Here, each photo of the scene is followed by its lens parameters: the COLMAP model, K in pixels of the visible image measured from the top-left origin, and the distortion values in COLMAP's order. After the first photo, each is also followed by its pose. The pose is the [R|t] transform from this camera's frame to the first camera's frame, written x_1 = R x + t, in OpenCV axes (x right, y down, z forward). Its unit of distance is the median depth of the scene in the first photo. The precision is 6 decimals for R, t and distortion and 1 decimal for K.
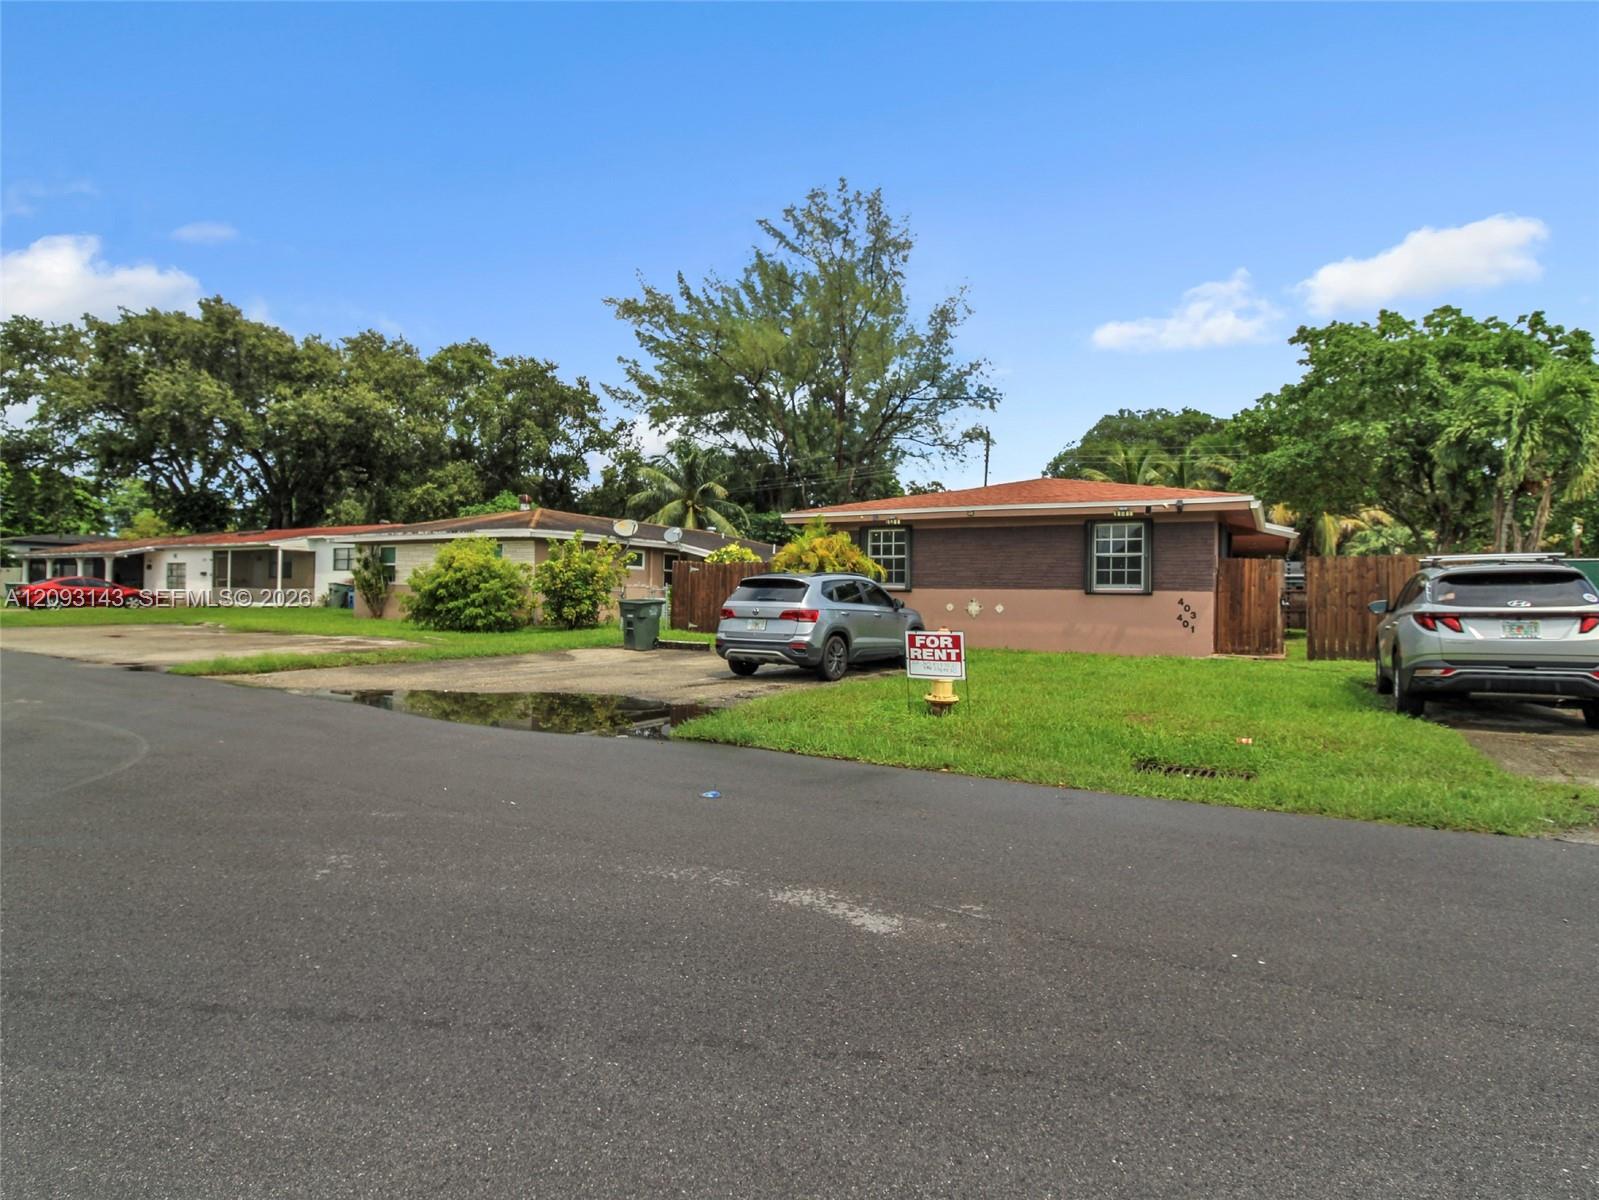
lens RADIAL K [[842.9, 0, 810.4], [0, 842.9, 593.9], [0, 0, 1]] dist [0.003206, -0.014622]
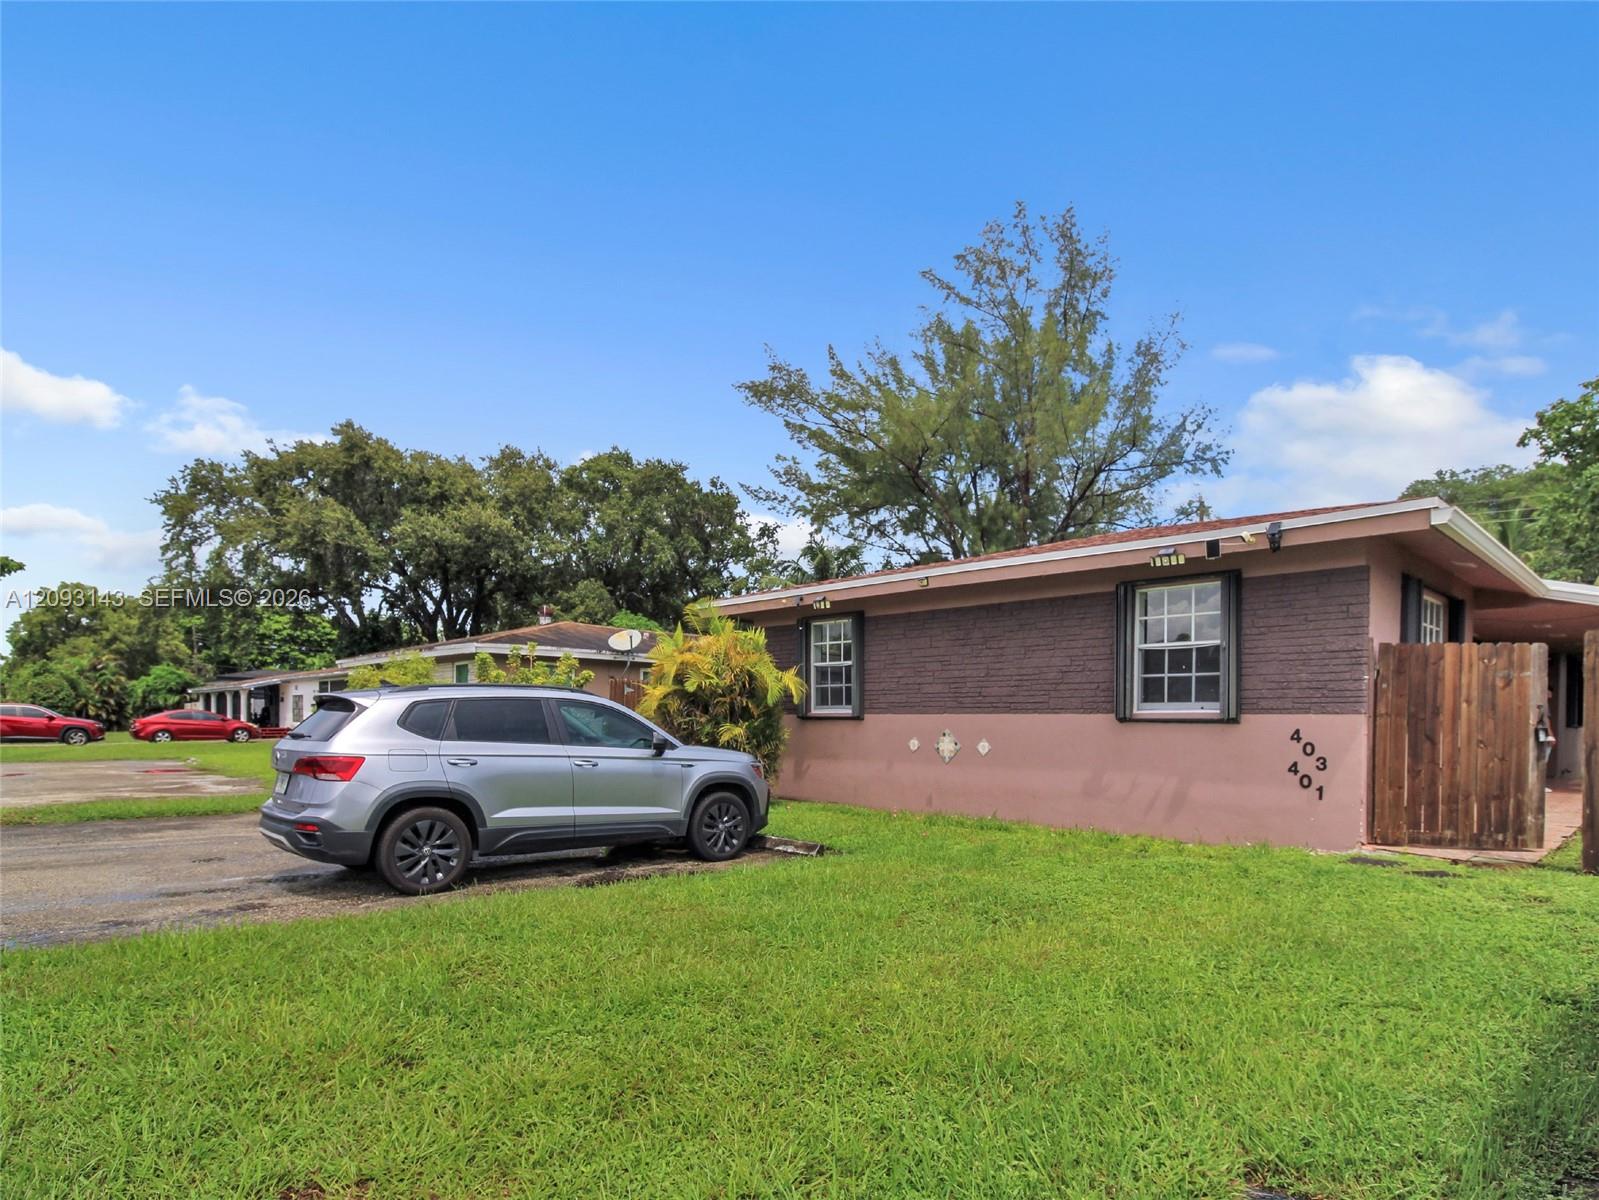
lens RADIAL K [[917.8, 0, 799.3], [0, 917.8, 735.3], [0, 0, 1]] dist [-0.002246, -0.001546]
pose [[0.960696, -0.002466, -0.277593, 0.085187], [0.006217, 0.999901, 0.012634, 0.000149], [0.277534, -0.013863, 0.960616, 0.111916]]
